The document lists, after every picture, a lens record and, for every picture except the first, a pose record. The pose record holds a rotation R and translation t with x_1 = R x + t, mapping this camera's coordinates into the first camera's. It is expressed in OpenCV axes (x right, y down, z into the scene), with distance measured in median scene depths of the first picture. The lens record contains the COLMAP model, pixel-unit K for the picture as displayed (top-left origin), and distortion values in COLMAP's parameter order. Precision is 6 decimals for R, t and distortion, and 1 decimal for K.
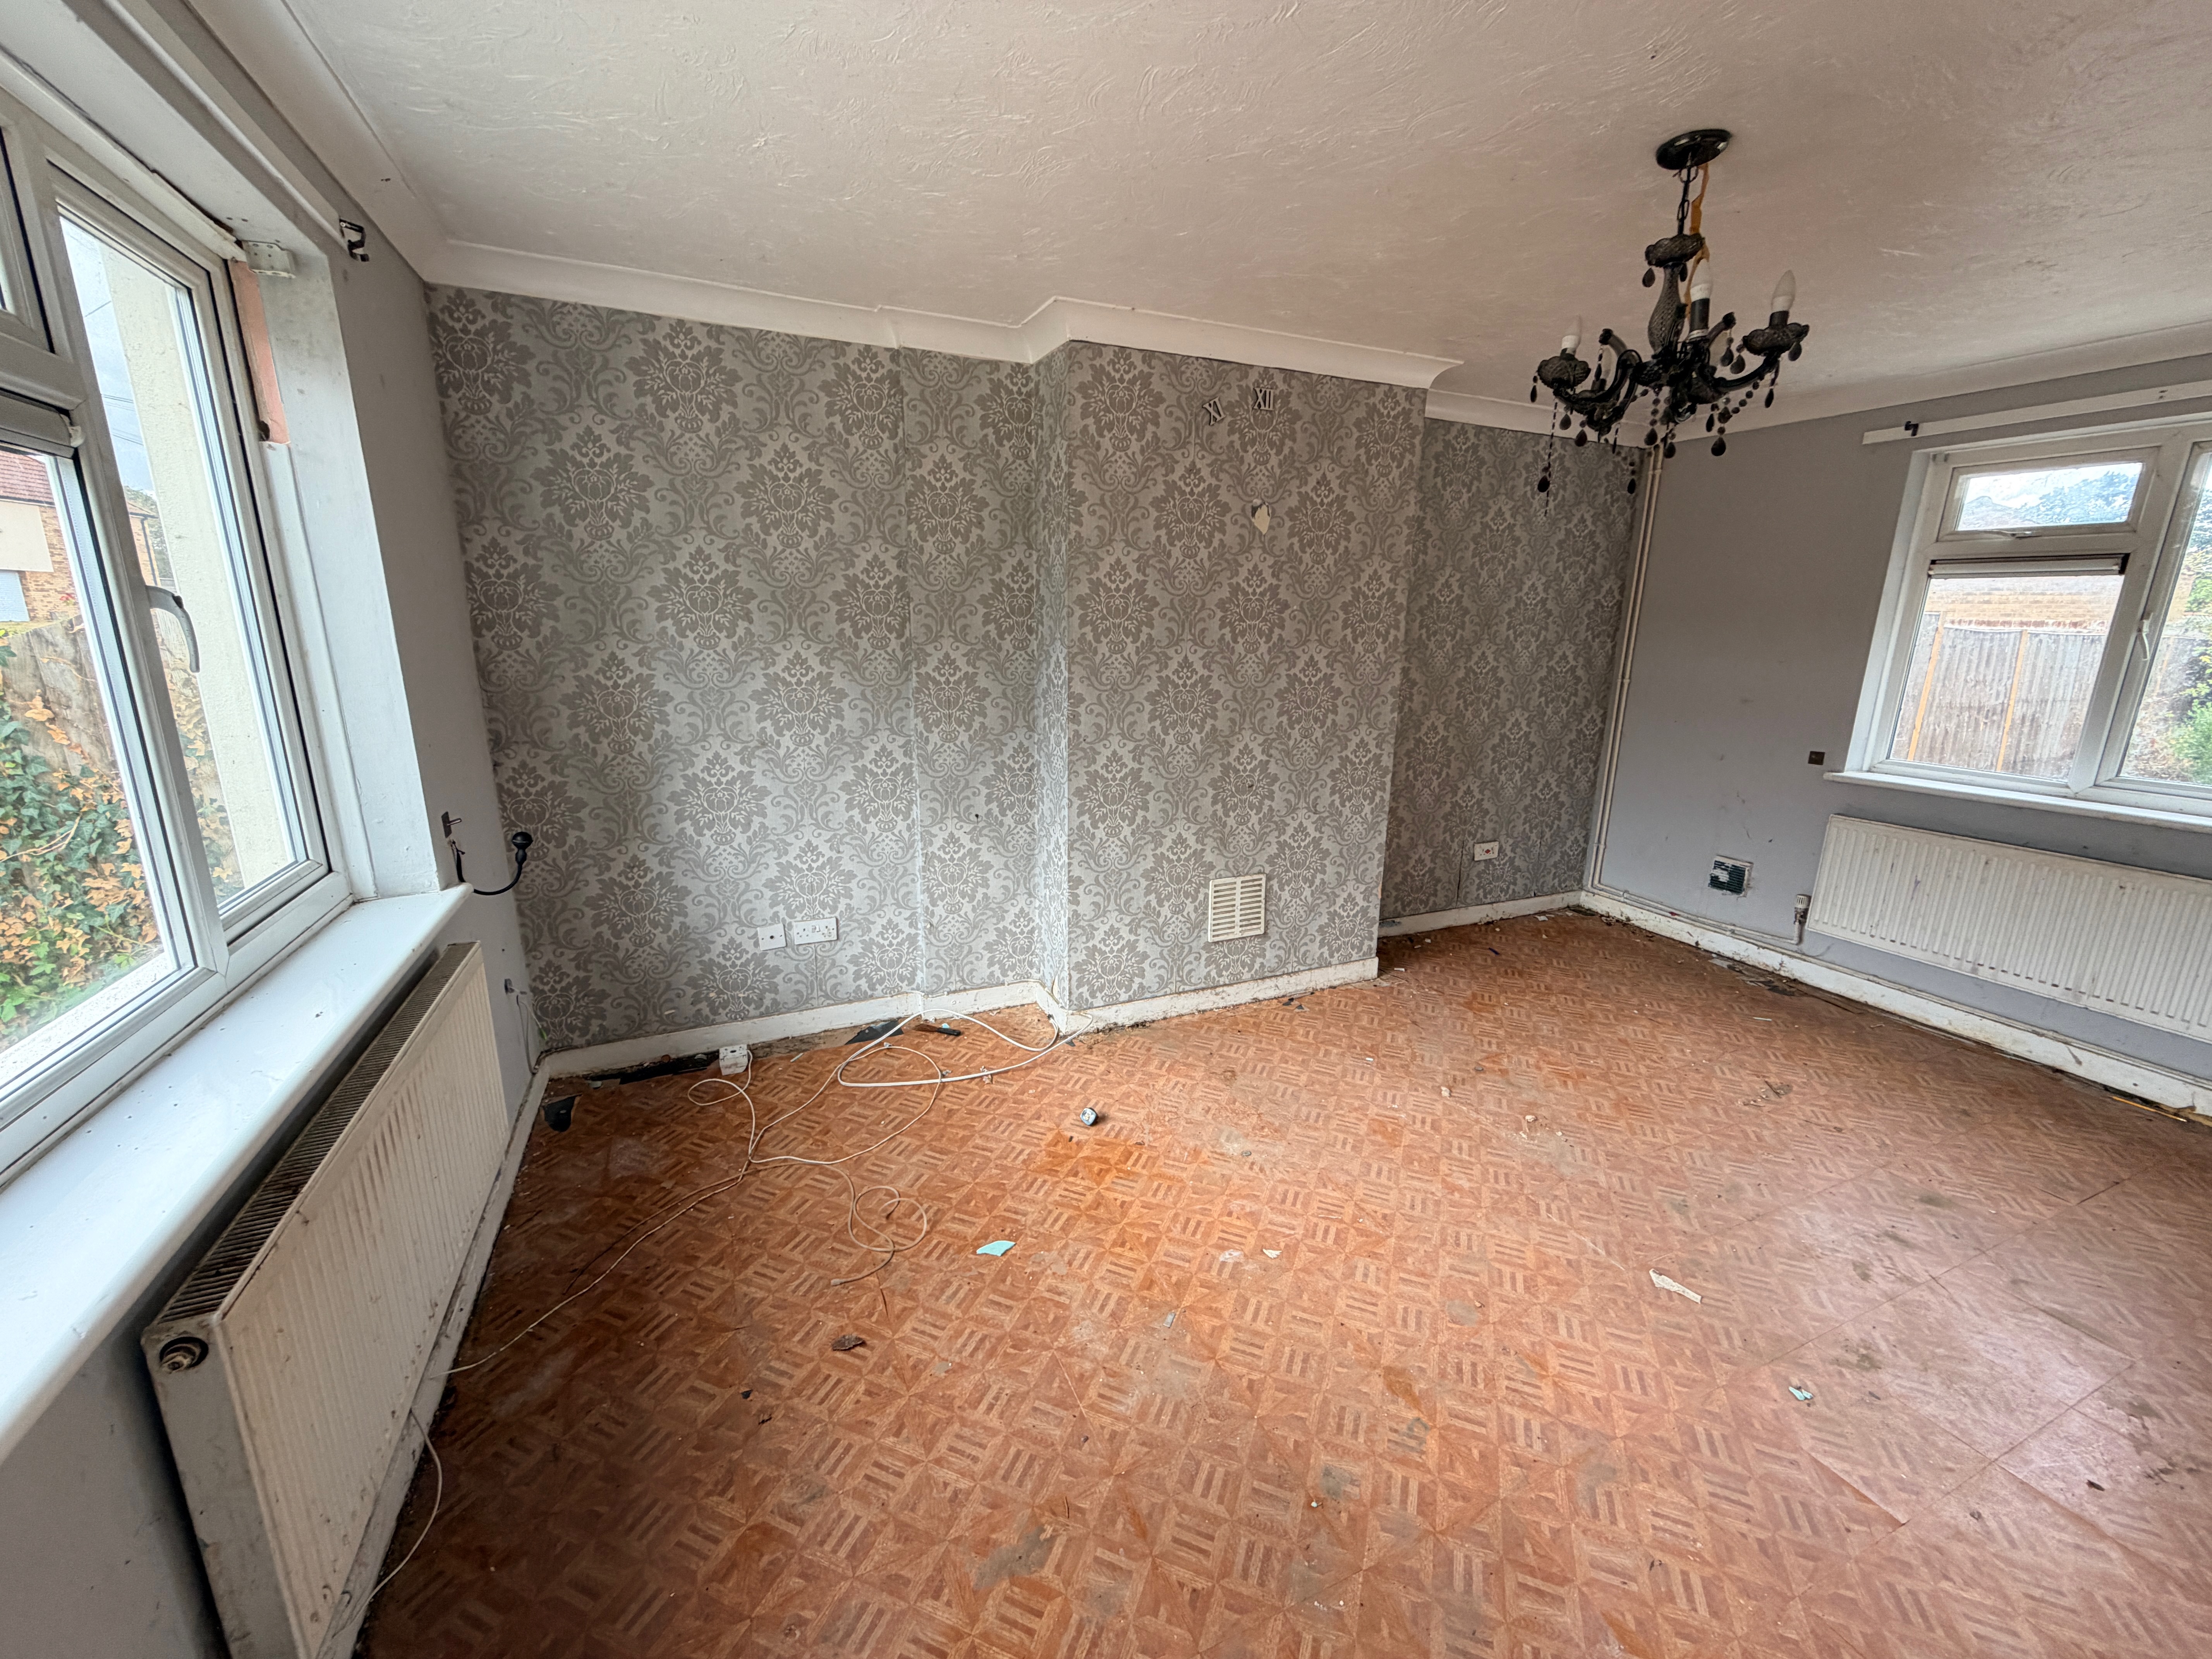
lens RADIAL K [[877.6, 0, 1098.5], [0, 877.6, 834.3], [0, 0, 1]] dist [-0.002034, -0.001255]
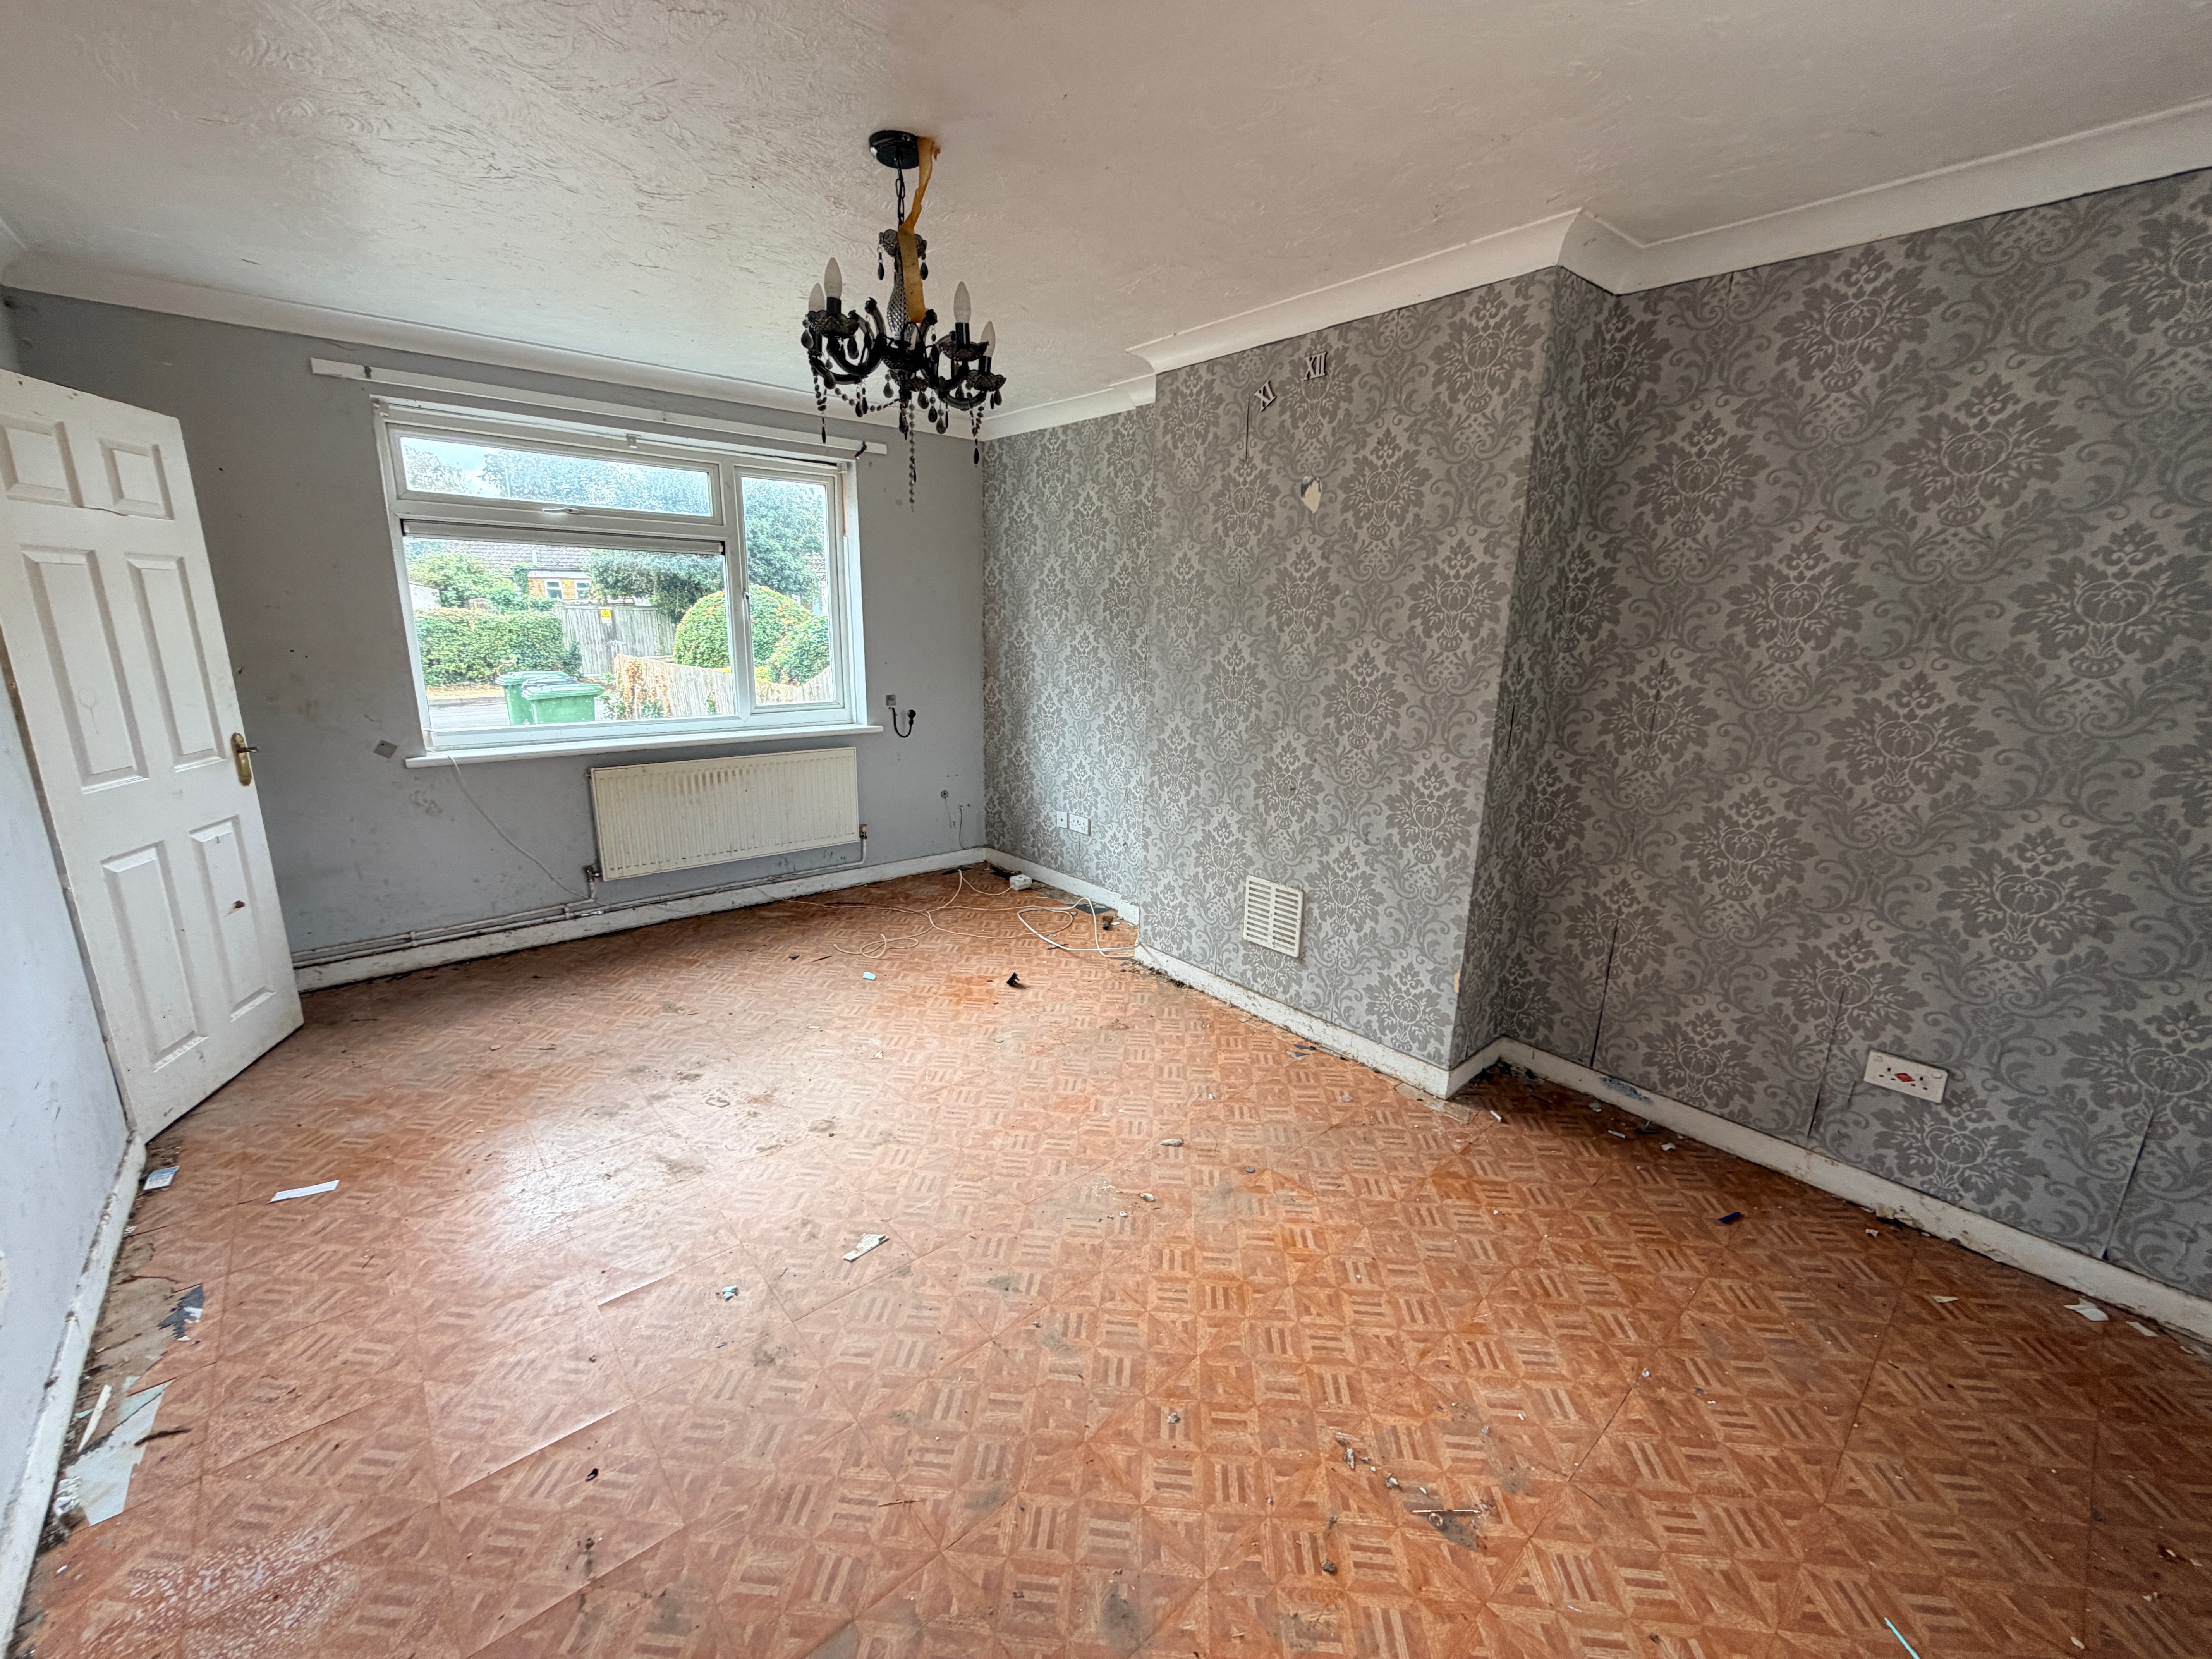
lens RADIAL K [[877.6, 0, 1090.8], [0, 877.6, 833.4], [0, 0, 1]] dist [-0.002034, -0.001255]
pose [[0.288615, 0.229422, -0.929552, 0.989900], [-0.241388, 0.956941, 0.161234, -0.108815], [0.926517, 0.177848, 0.331567, 0.514919]]
